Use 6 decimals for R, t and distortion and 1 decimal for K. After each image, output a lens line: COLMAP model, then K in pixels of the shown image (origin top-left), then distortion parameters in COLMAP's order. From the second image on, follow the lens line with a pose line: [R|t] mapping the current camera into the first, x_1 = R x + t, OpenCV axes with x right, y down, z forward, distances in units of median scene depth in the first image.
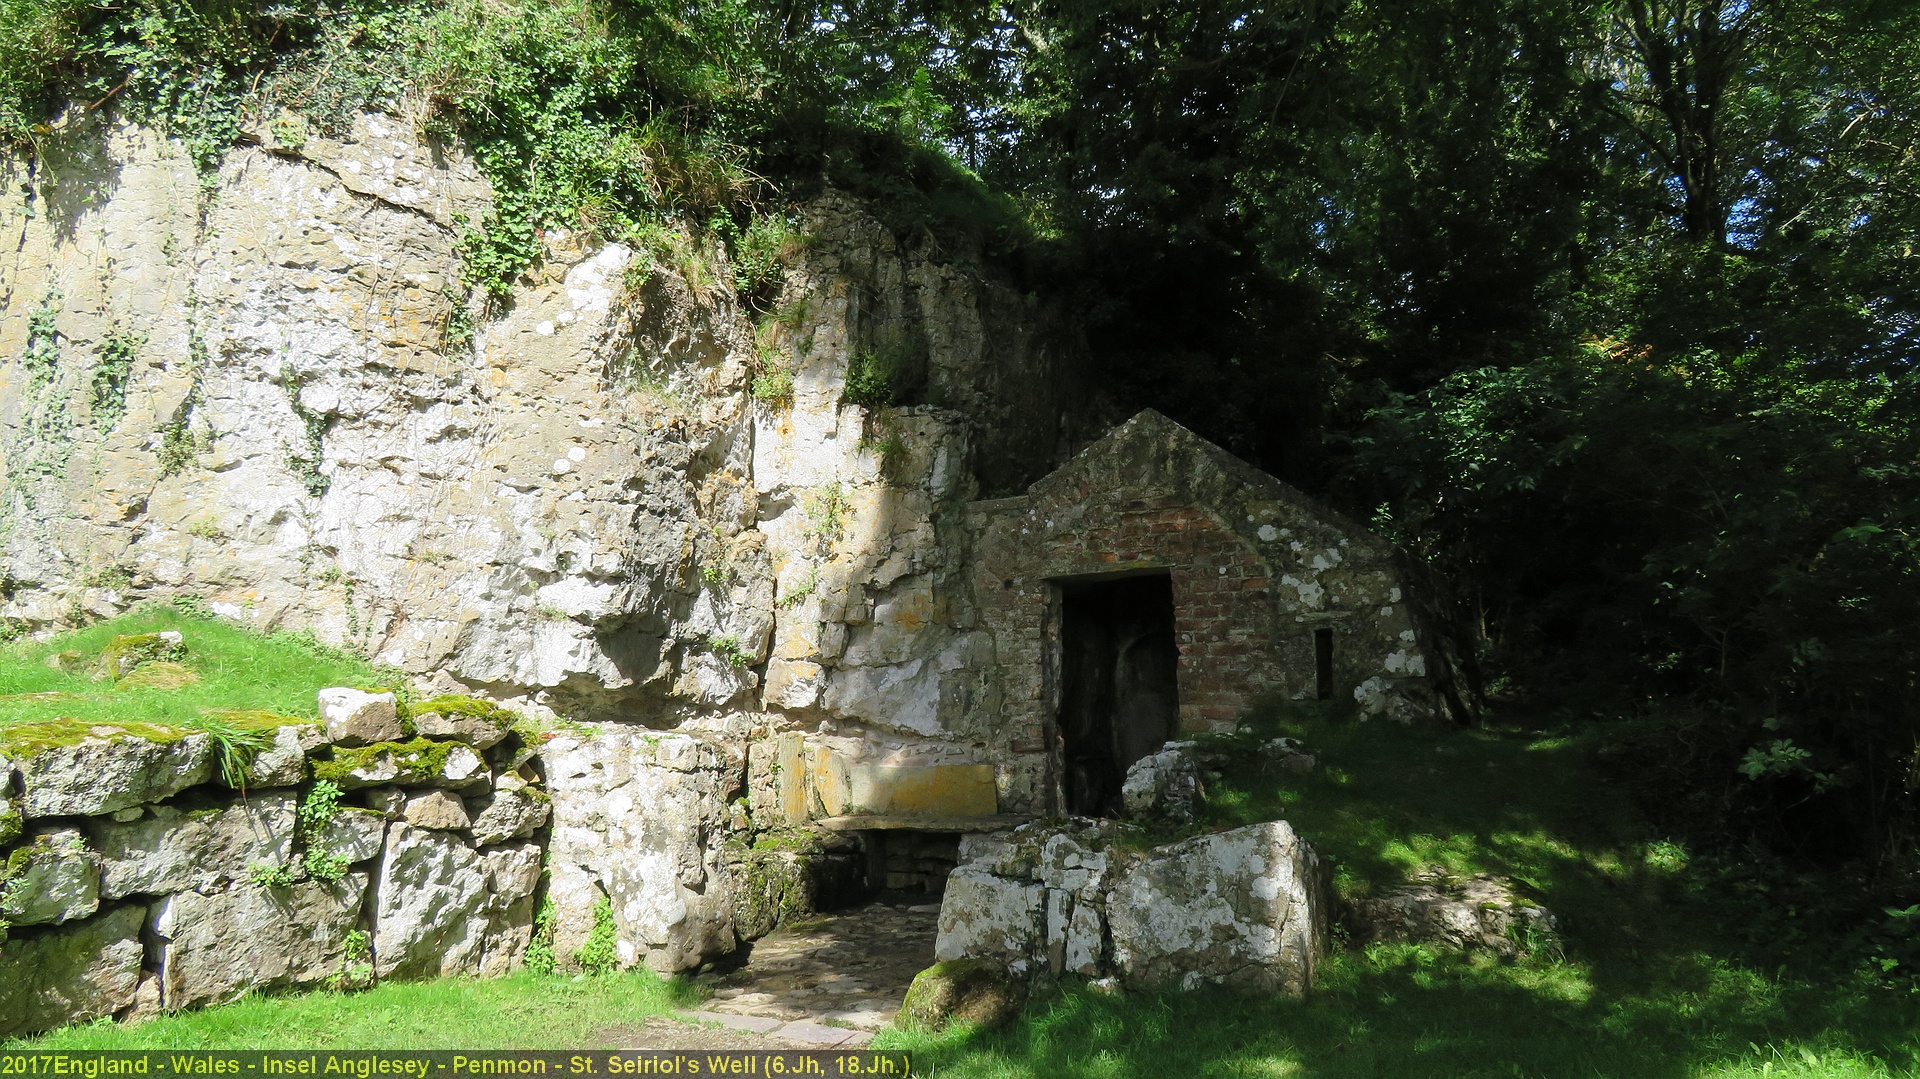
lens RADIAL K [[1360.2, 0, 958.8], [0, 1360.2, 523.5], [0, 0, 1]] dist [-0.008777, -0.002838]
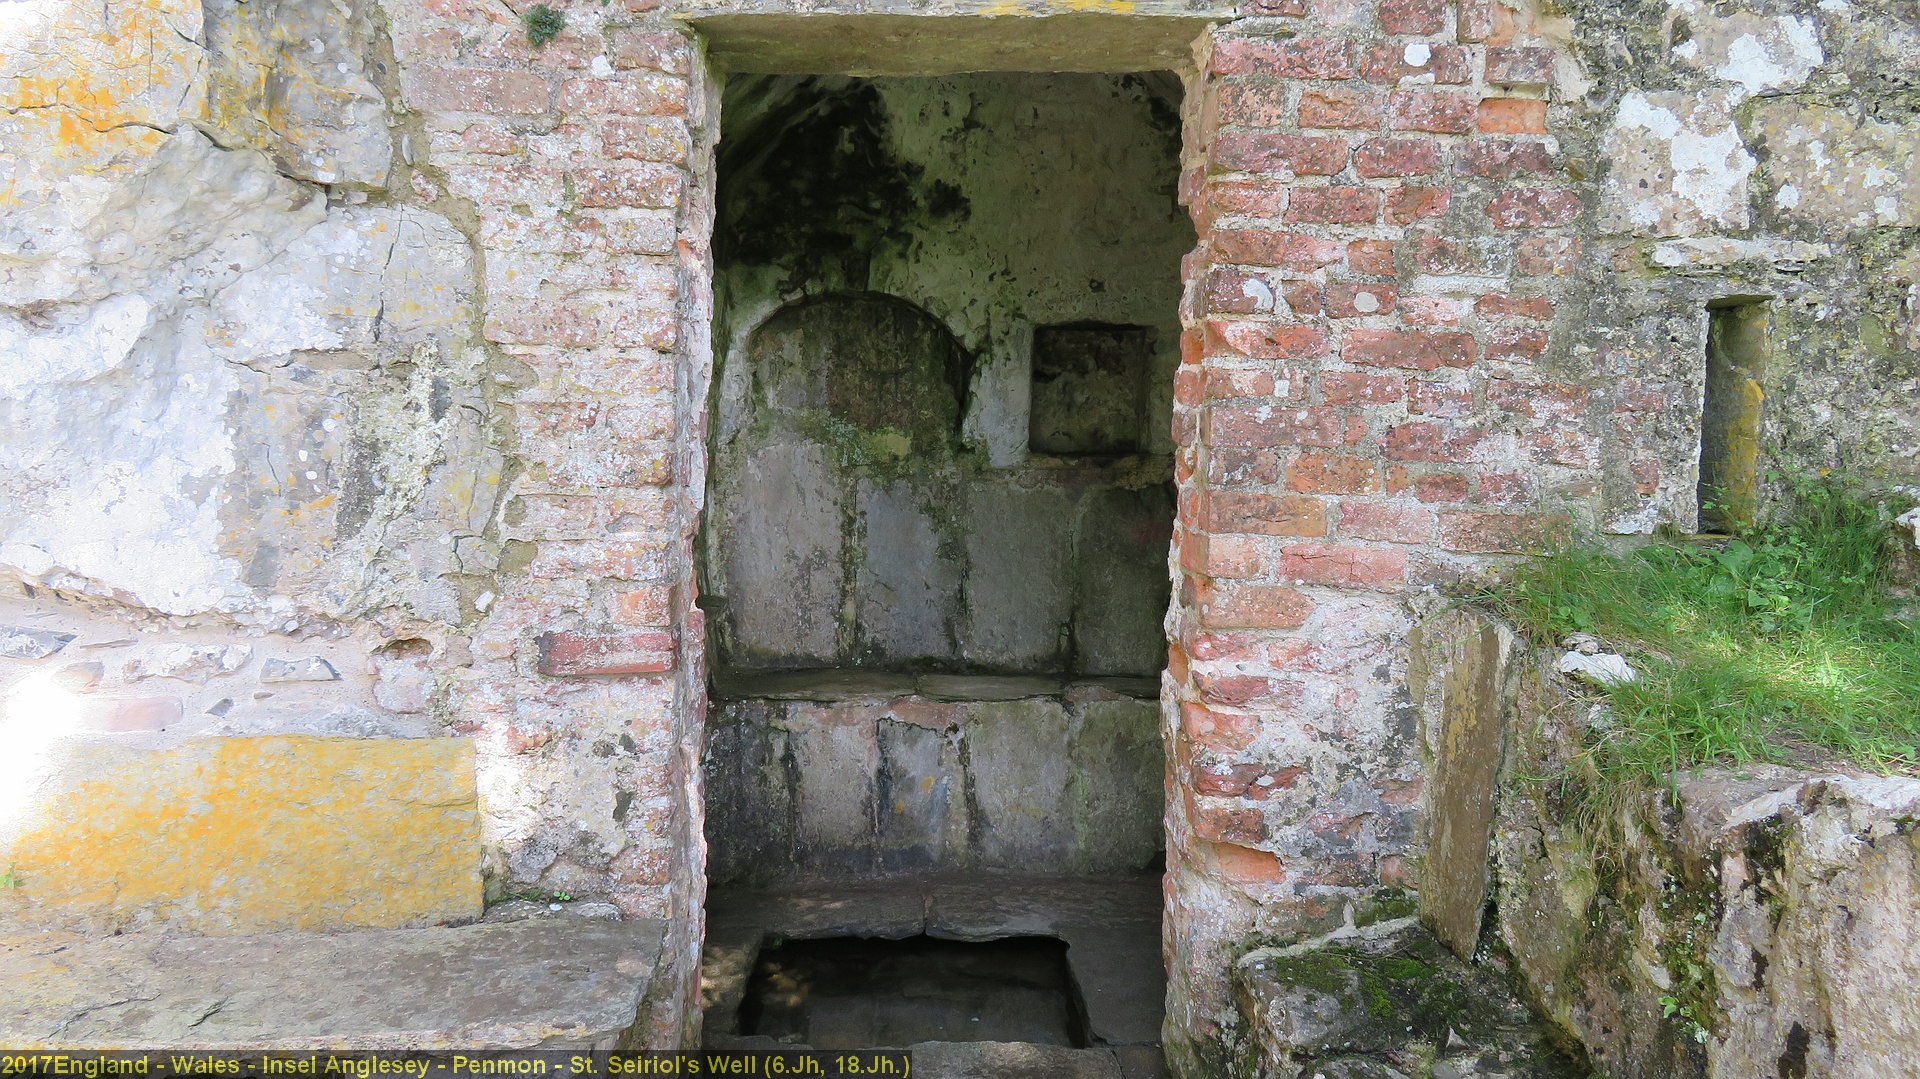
lens RADIAL K [[1360.2, 0, 952.7], [0, 1360.2, 536.9], [0, 0, 1]] dist [-0.008777, -0.002838]
pose [[0.883874, 0.002750, 0.467716, -0.015880], [-0.107267, 0.974522, 0.196979, 0.089947], [-0.455258, -0.224275, 0.861650, 0.829254]]
